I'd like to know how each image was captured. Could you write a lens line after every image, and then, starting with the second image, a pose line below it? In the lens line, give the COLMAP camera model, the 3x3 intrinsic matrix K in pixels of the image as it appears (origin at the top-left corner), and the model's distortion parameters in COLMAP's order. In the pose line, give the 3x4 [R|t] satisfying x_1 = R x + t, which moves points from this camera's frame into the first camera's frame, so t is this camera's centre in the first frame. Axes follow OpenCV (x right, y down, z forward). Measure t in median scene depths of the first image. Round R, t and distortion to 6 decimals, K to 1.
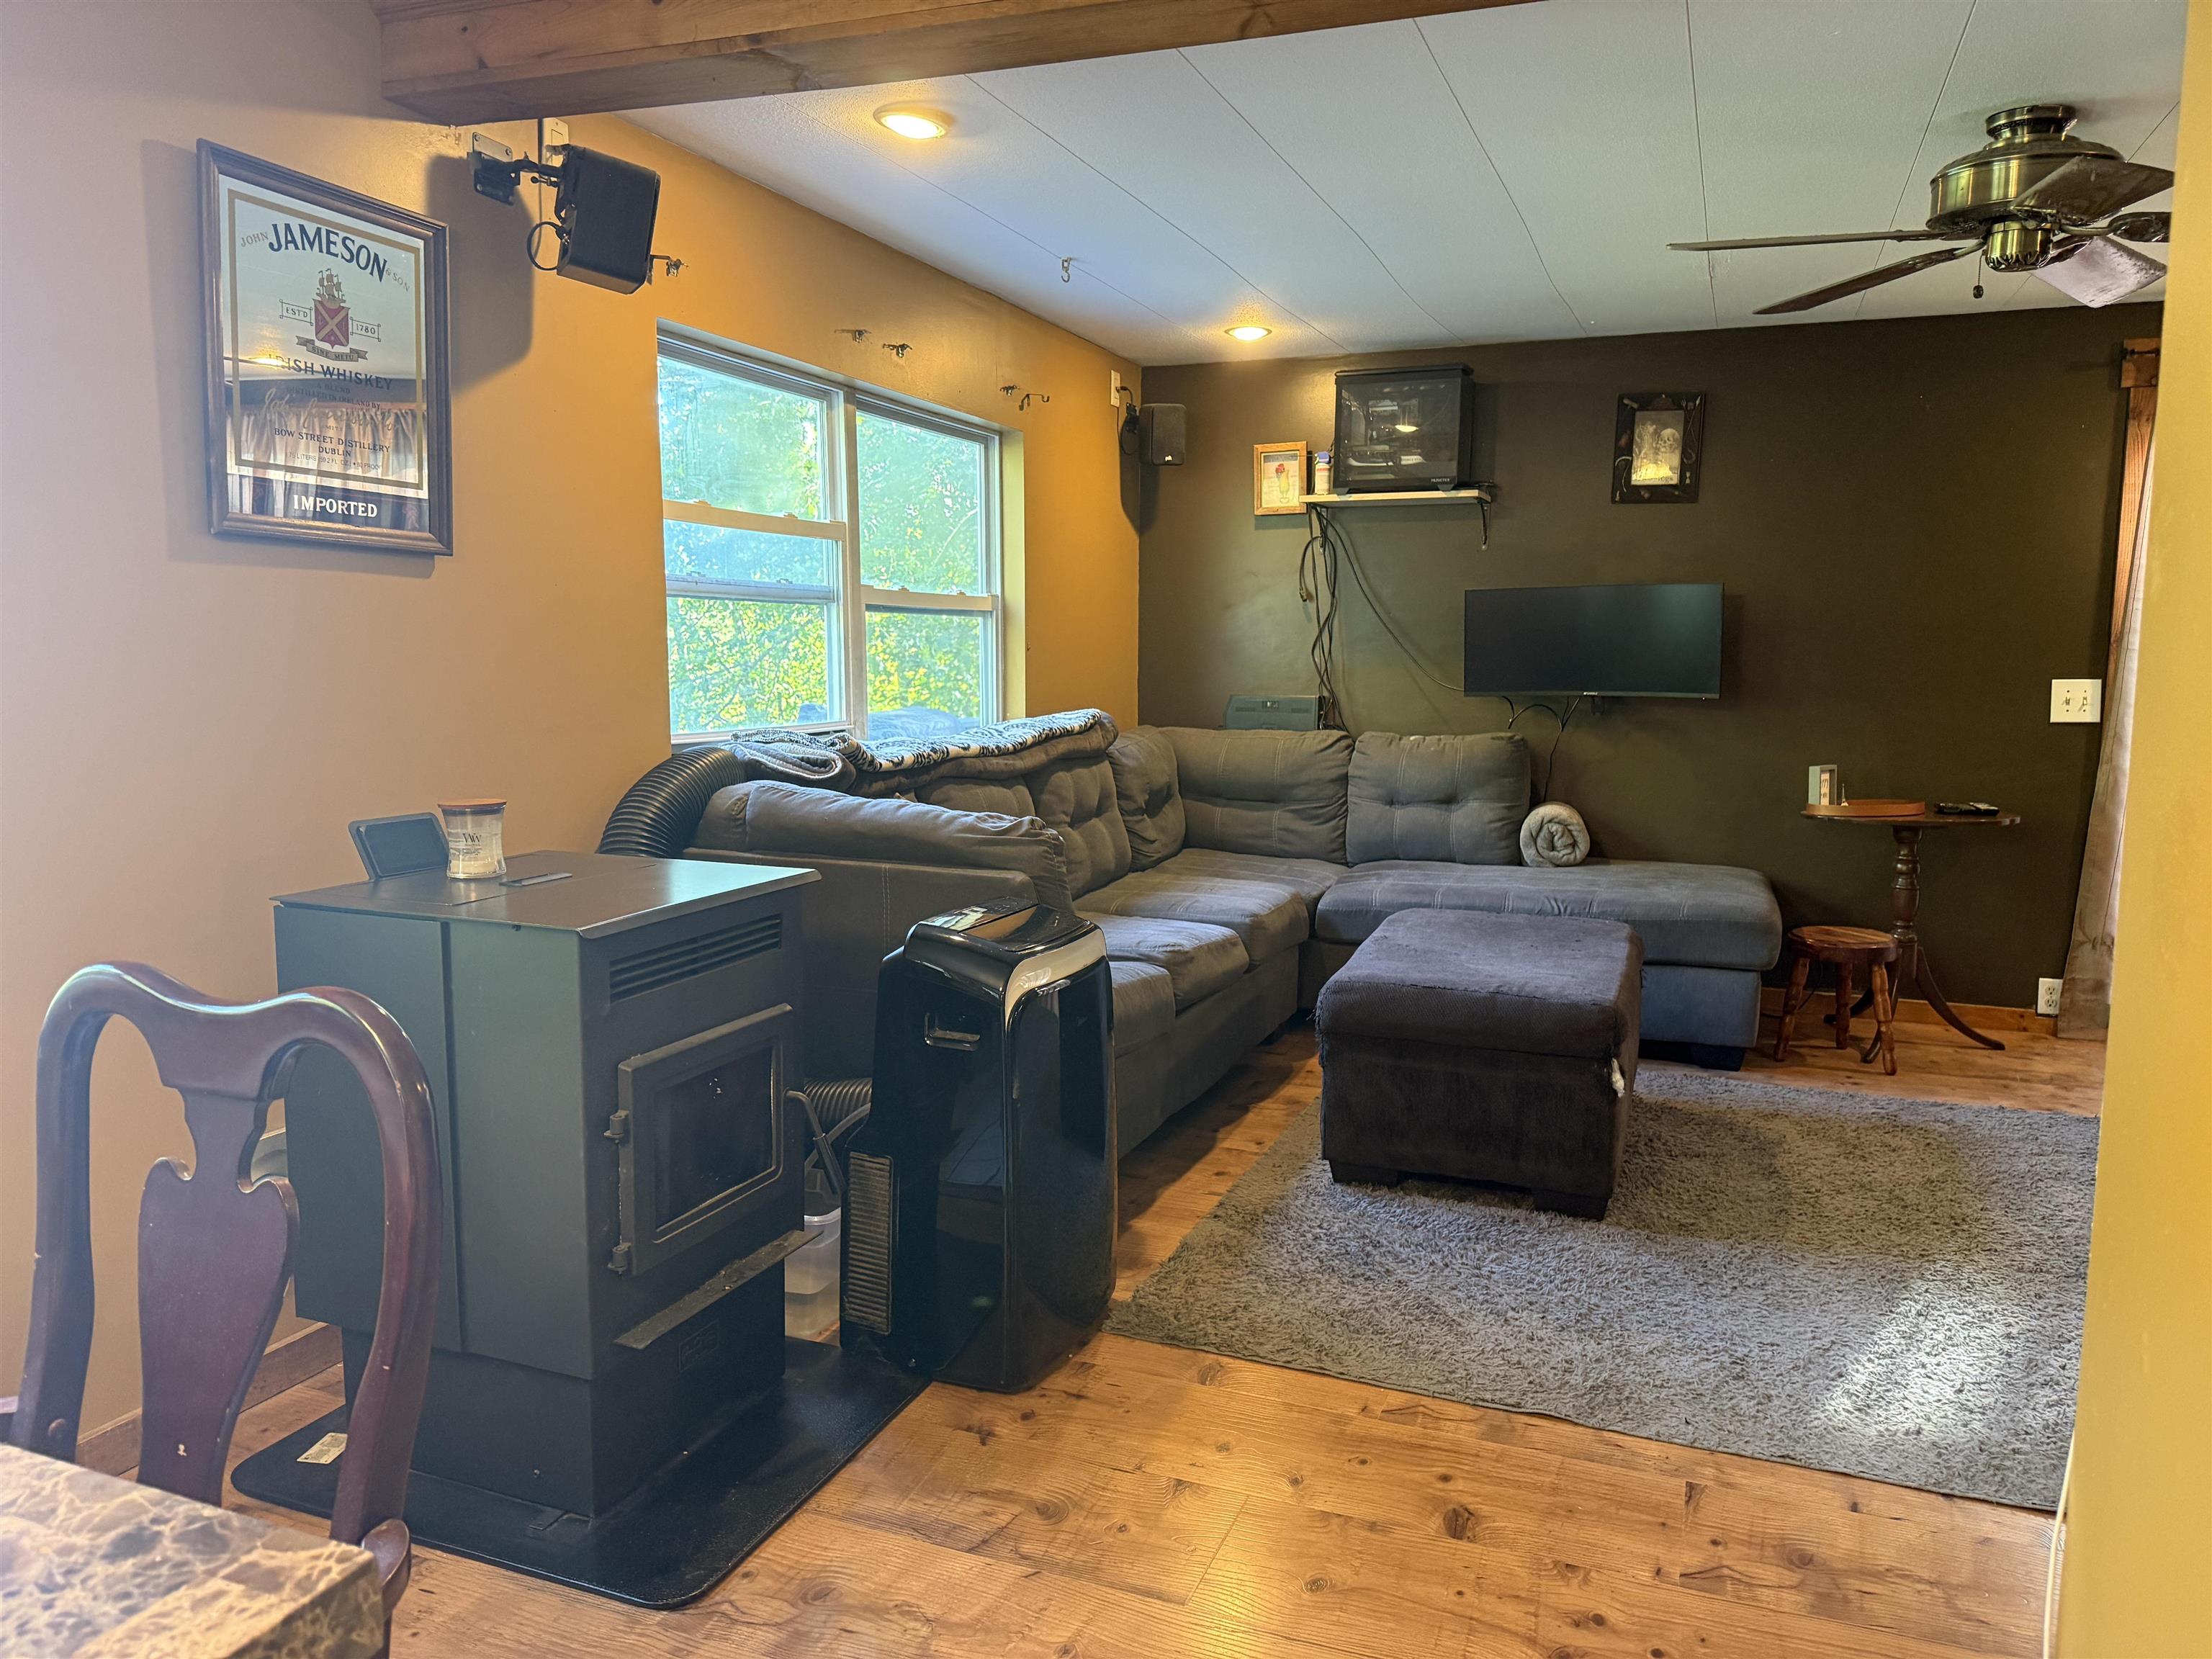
lens RADIAL K [[1570.8, 0, 1110.2], [0, 1570.8, 804.6], [0, 0, 1]] dist [0.126284, -0.196278]
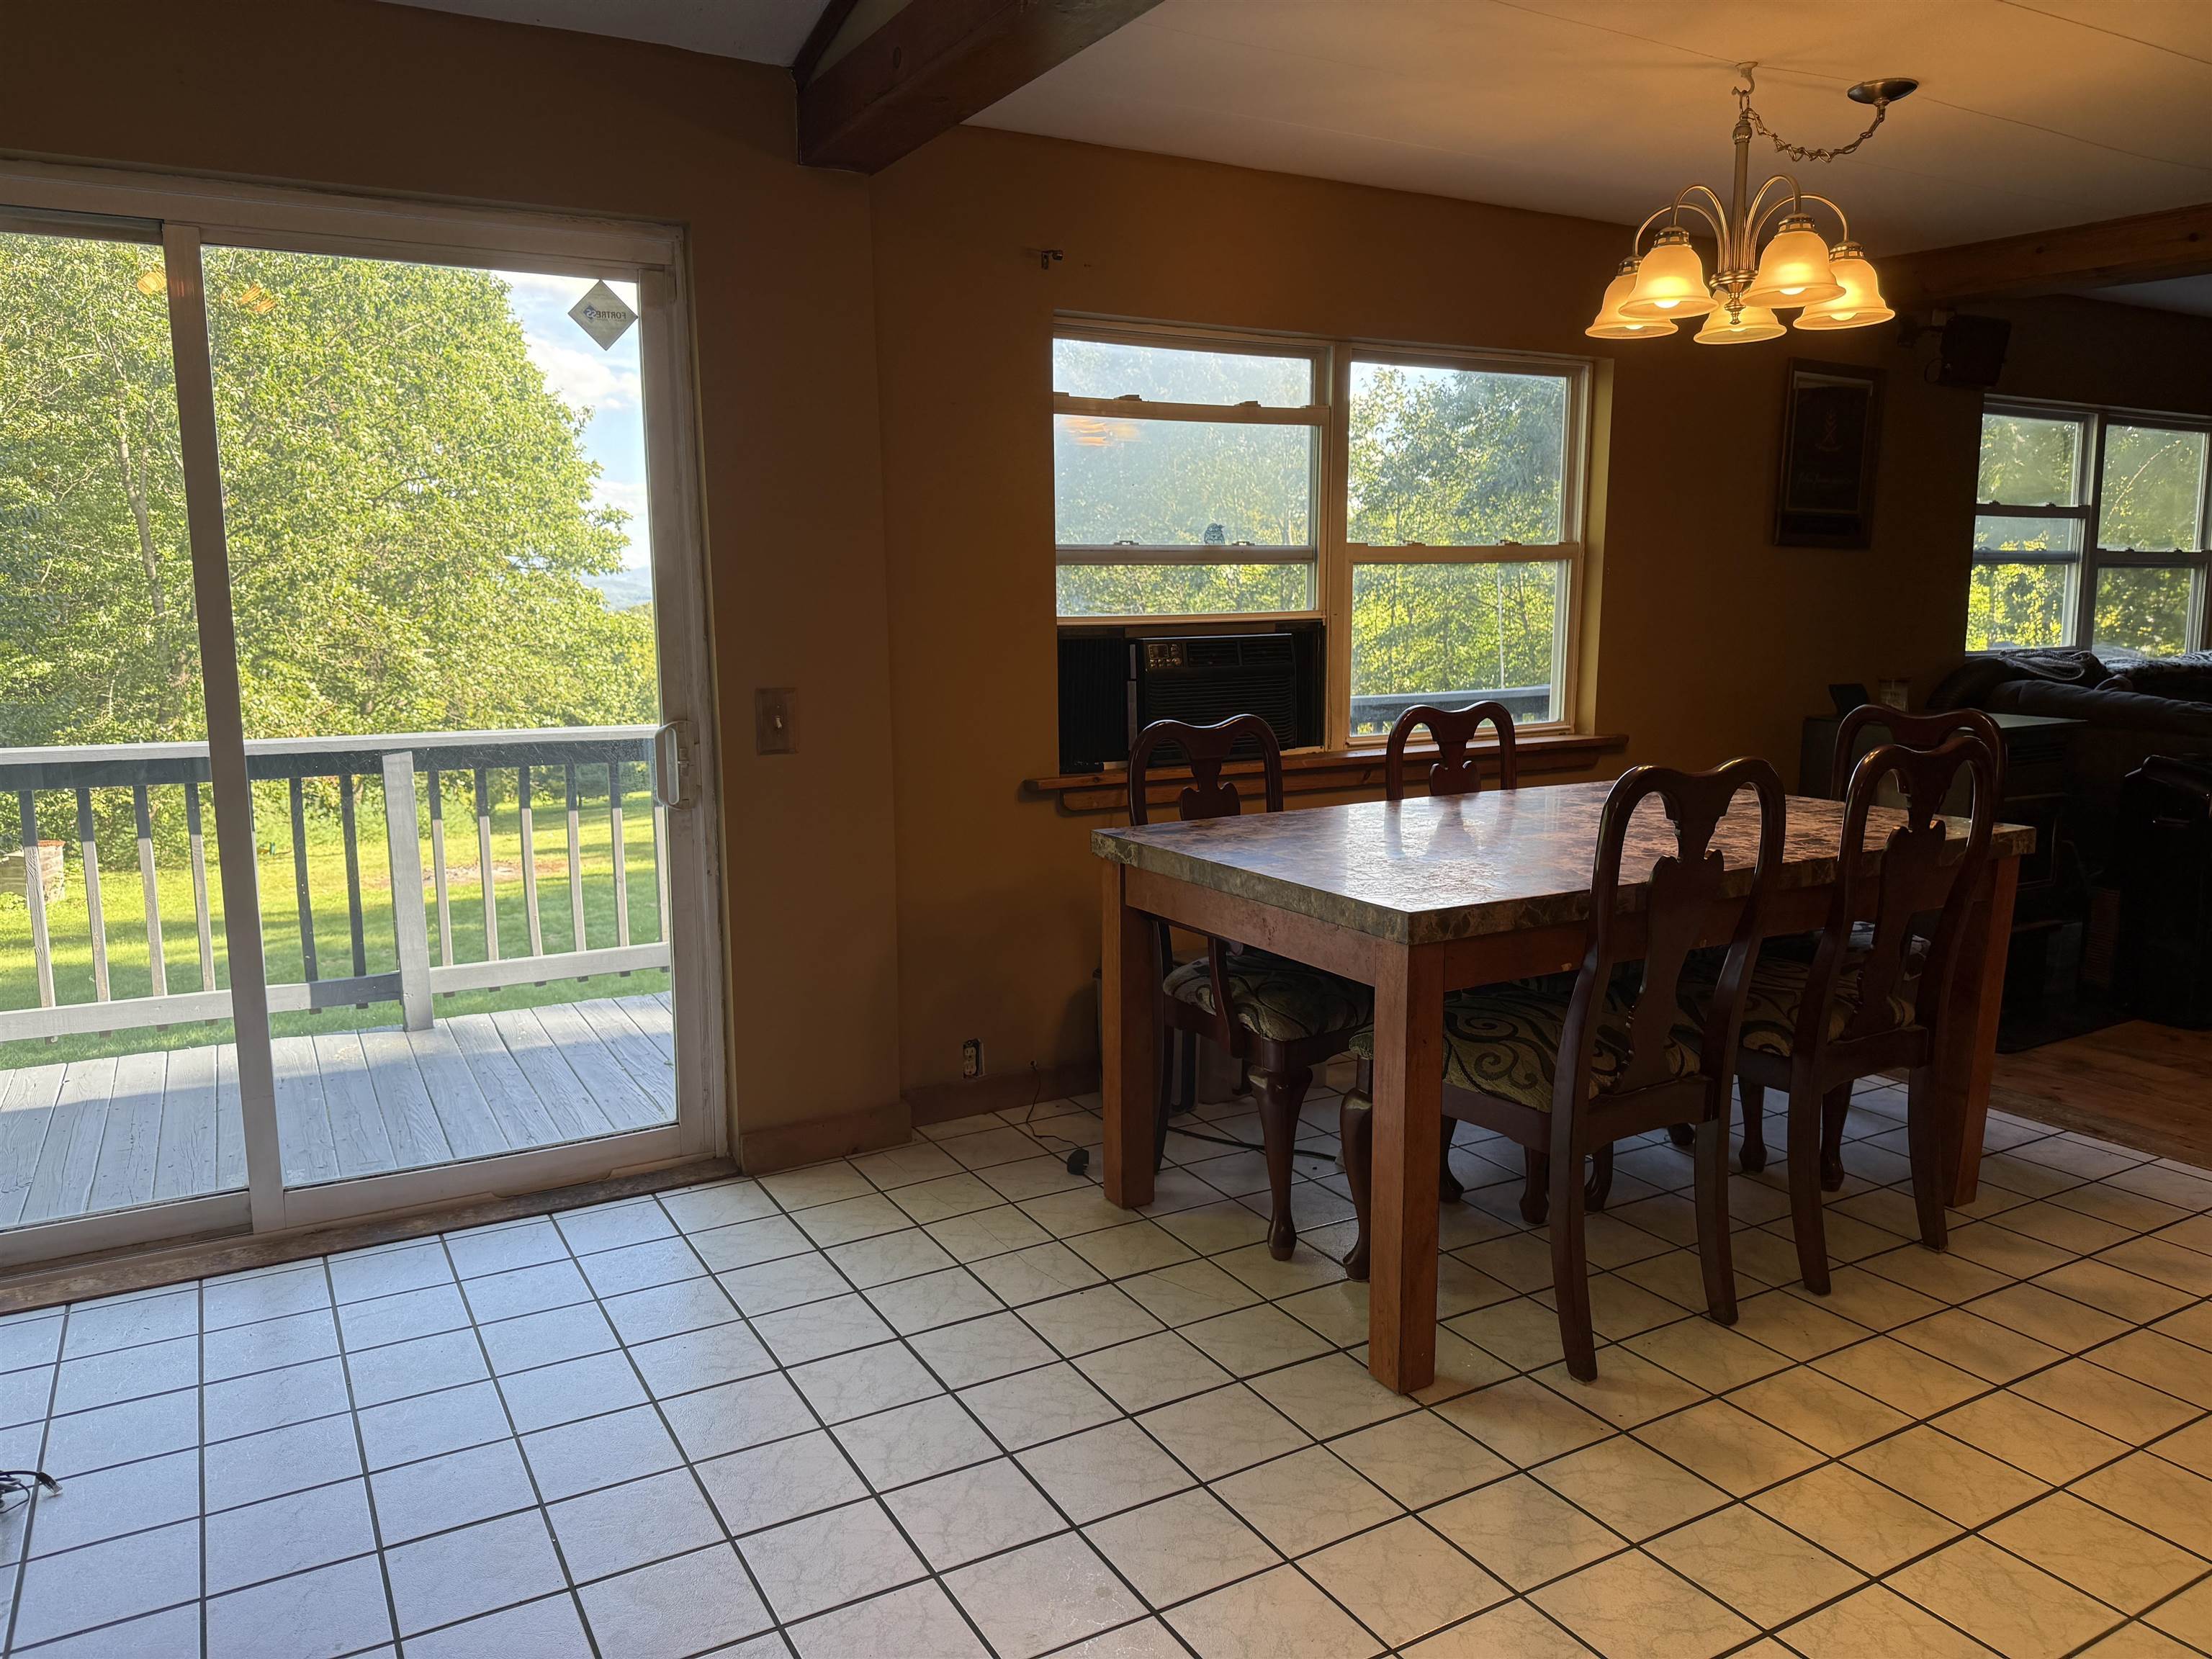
lens RADIAL K [[1570.8, 0, 1110.2], [0, 1570.8, 804.6], [0, 0, 1]] dist [0.126284, -0.196278]
pose [[0.795581, 0.078333, -0.600761, 0.015223], [-0.054887, 0.996848, 0.057292, 0.048769], [0.603355, -0.012607, 0.797373, -0.596142]]
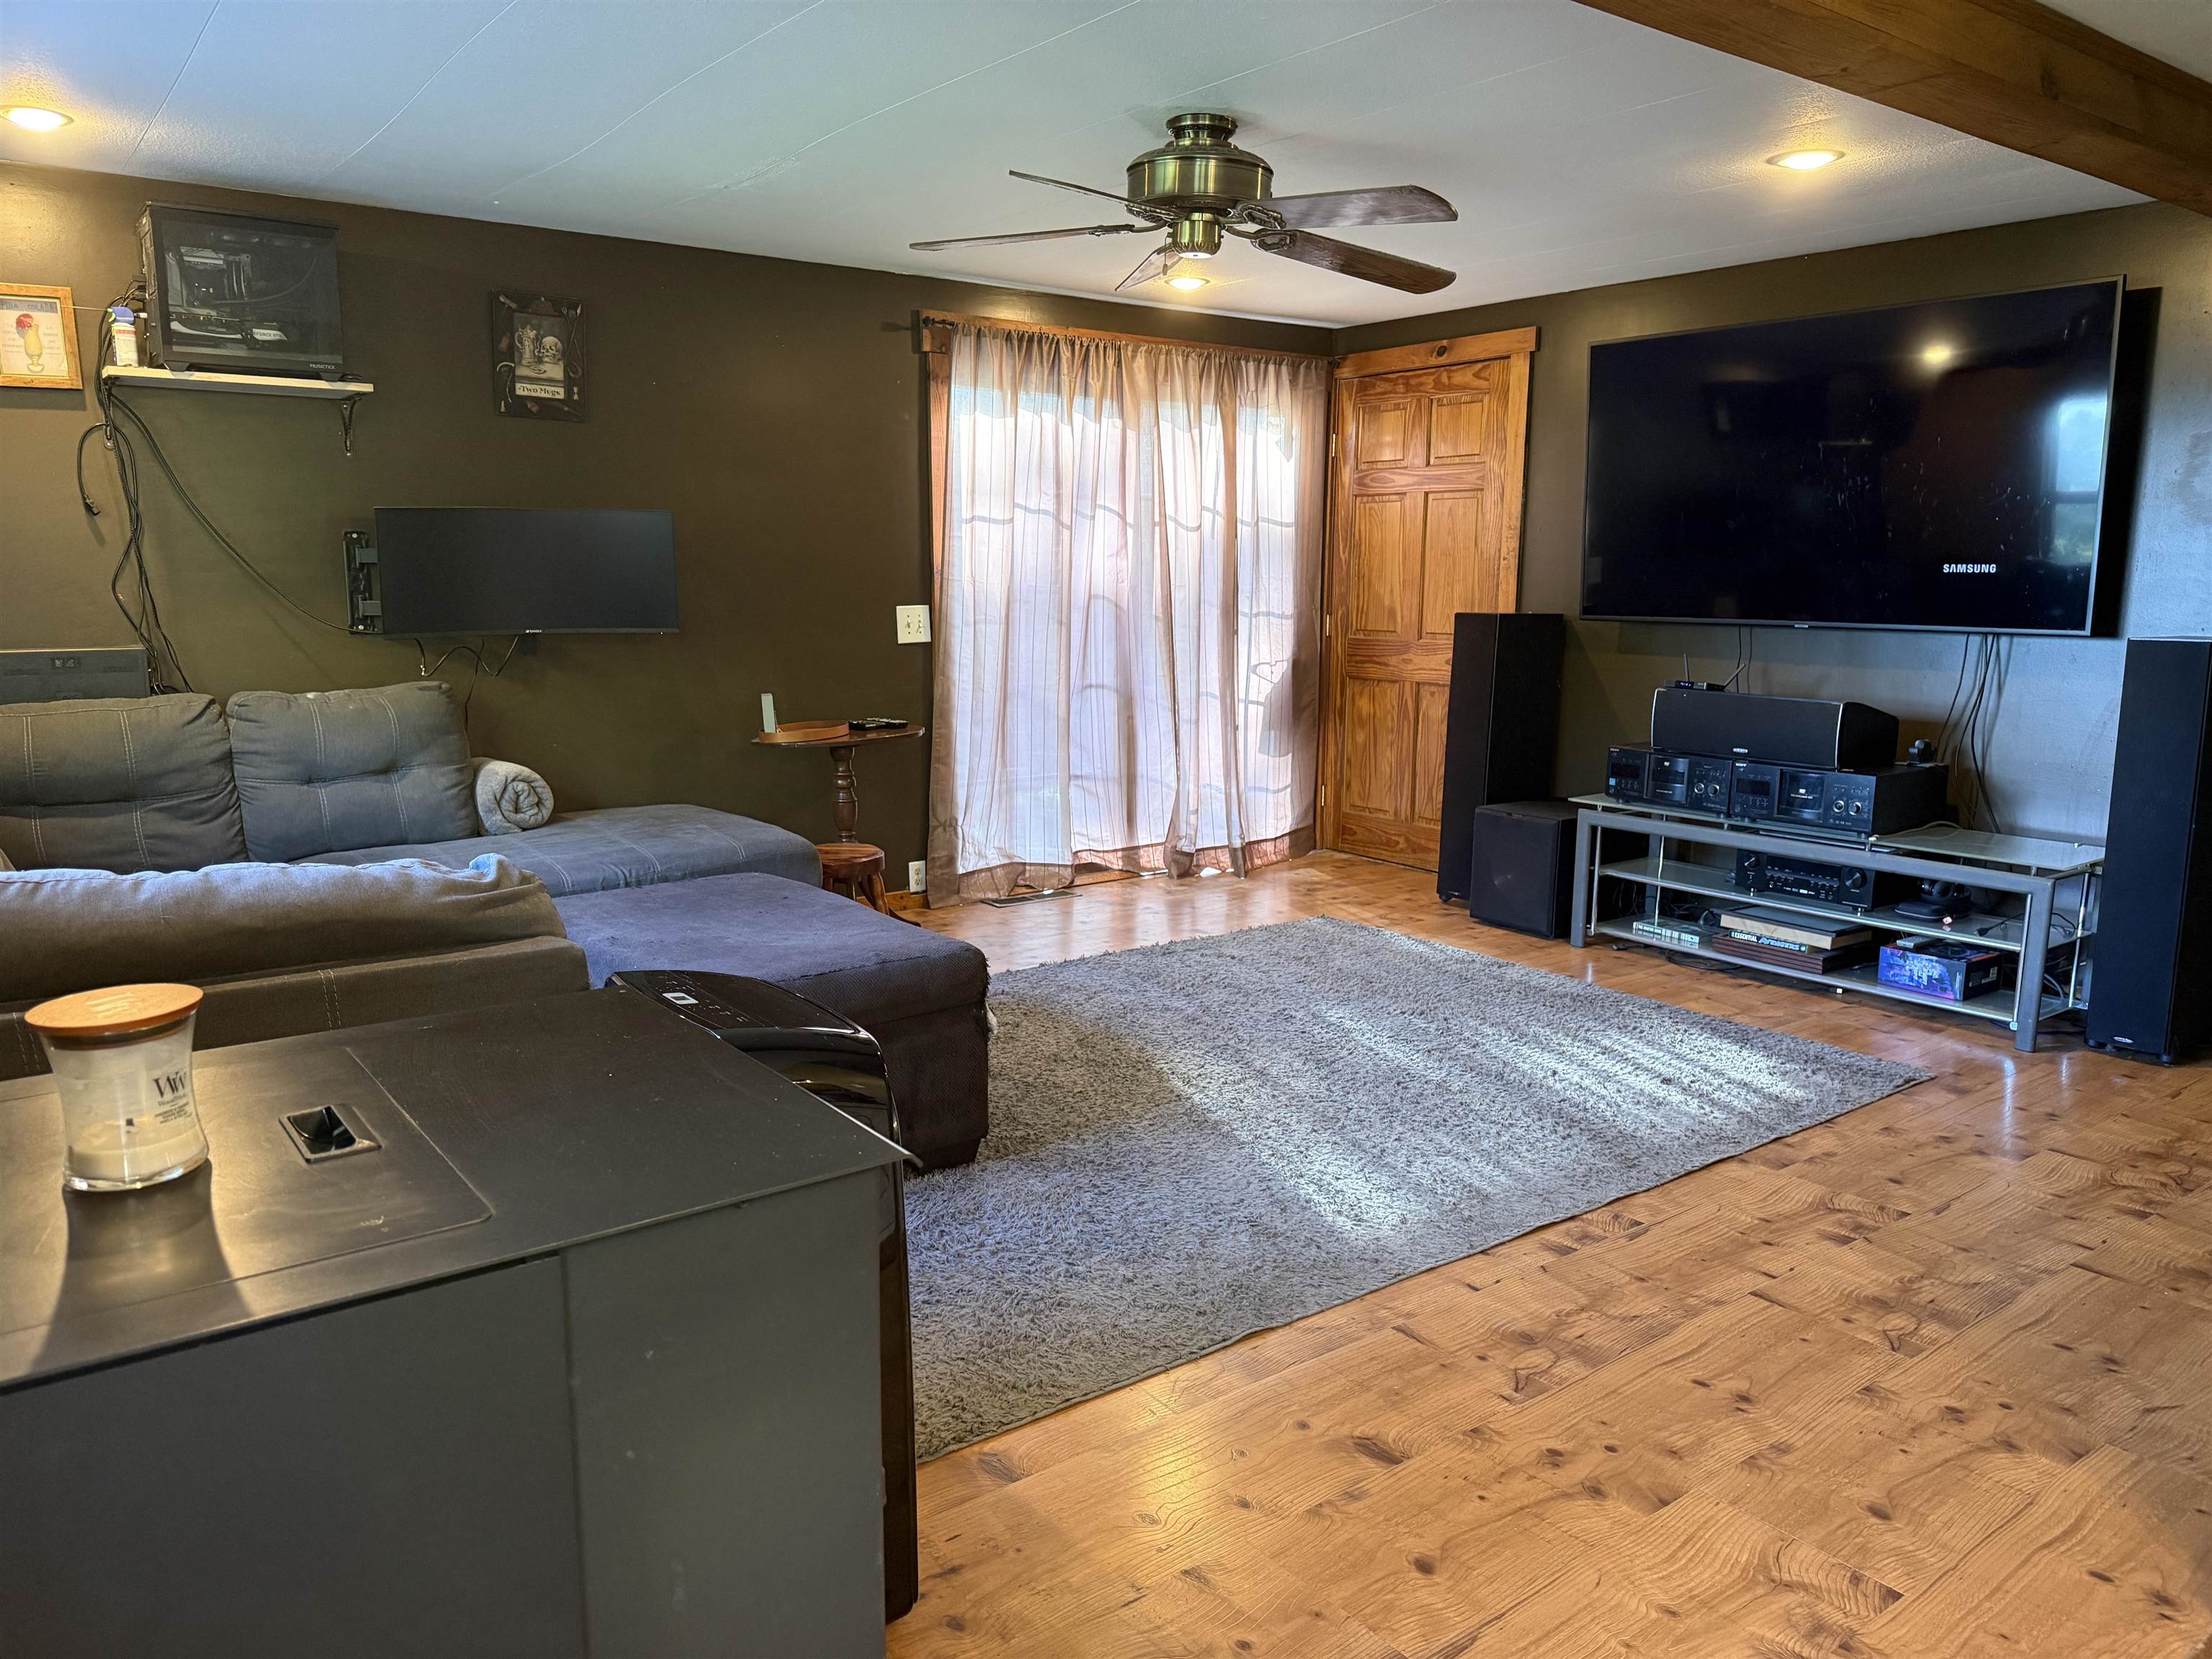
lens RADIAL K [[1570.8, 0, 1110.2], [0, 1570.8, 804.6], [0, 0, 1]] dist [0.126284, -0.196278]
pose [[0.516184, -0.133304, 0.846041, -0.317600], [0.090261, 0.990779, 0.101039, -0.037432], [-0.851708, 0.024210, 0.523456, 0.279884]]
